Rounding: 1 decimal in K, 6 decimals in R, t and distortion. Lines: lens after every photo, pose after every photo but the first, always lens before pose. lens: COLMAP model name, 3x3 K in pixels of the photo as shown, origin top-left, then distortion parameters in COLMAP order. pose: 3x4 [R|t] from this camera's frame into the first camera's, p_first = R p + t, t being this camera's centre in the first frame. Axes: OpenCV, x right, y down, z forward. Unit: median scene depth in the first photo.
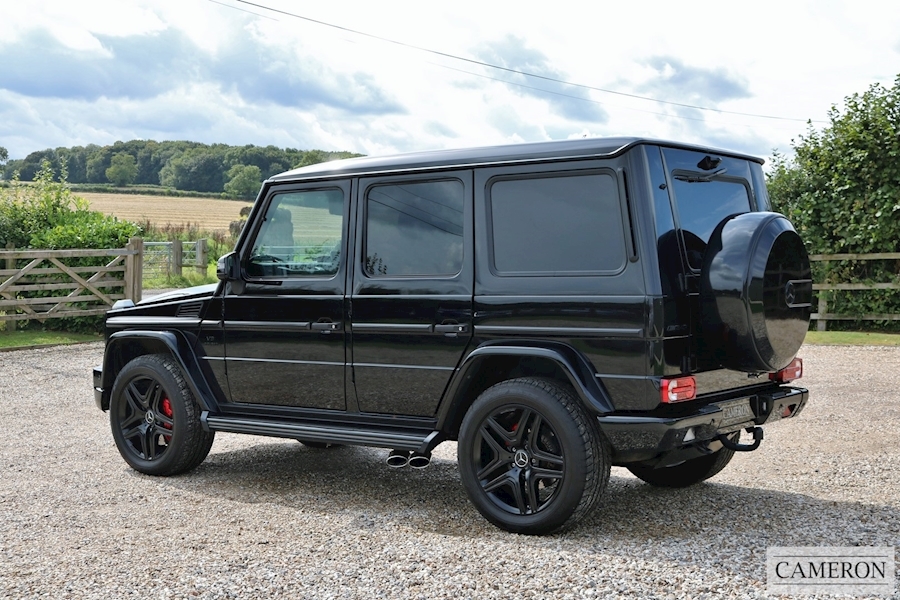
lens RADIAL K [[1289.8, 0, 461.8], [0, 1289.8, 320.7], [0, 0, 1]] dist [-0.092375, 0.000000]
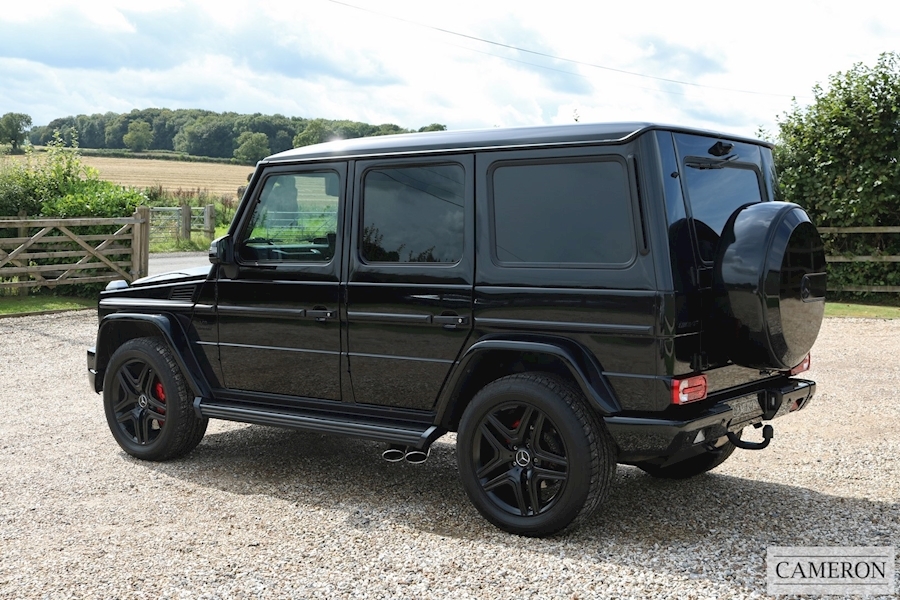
lens RADIAL K [[1193.6, 0, 462.2], [0, 1193.6, 326.3], [0, 0, 1]] dist [-0.097645, 0.000000]
pose [[0.999962, 0.005733, 0.006522, -0.004682], [-0.005994, 0.999150, 0.040792, -0.023414], [-0.006282, -0.040830, 0.999146, 0.102350]]
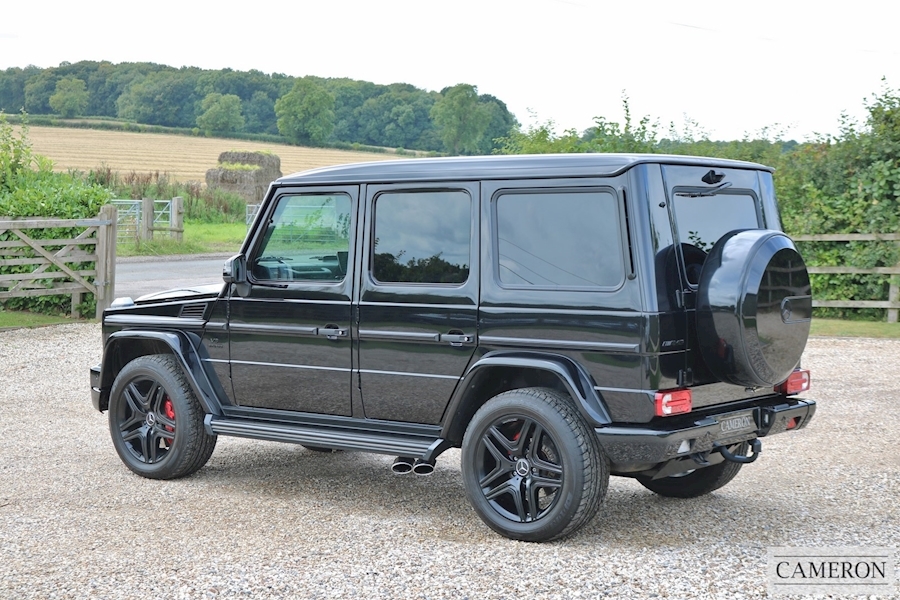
lens RADIAL K [[1611.1, 0, 445.7], [0, 1611.1, 310.0], [0, 0, 1]] dist [-0.042375, 0.000000]
pose [[0.999589, 0.010347, -0.026748, 0.015848], [-0.009948, 0.999838, 0.015015, -0.032509], [0.026899, -0.014743, 0.999529, -0.249010]]
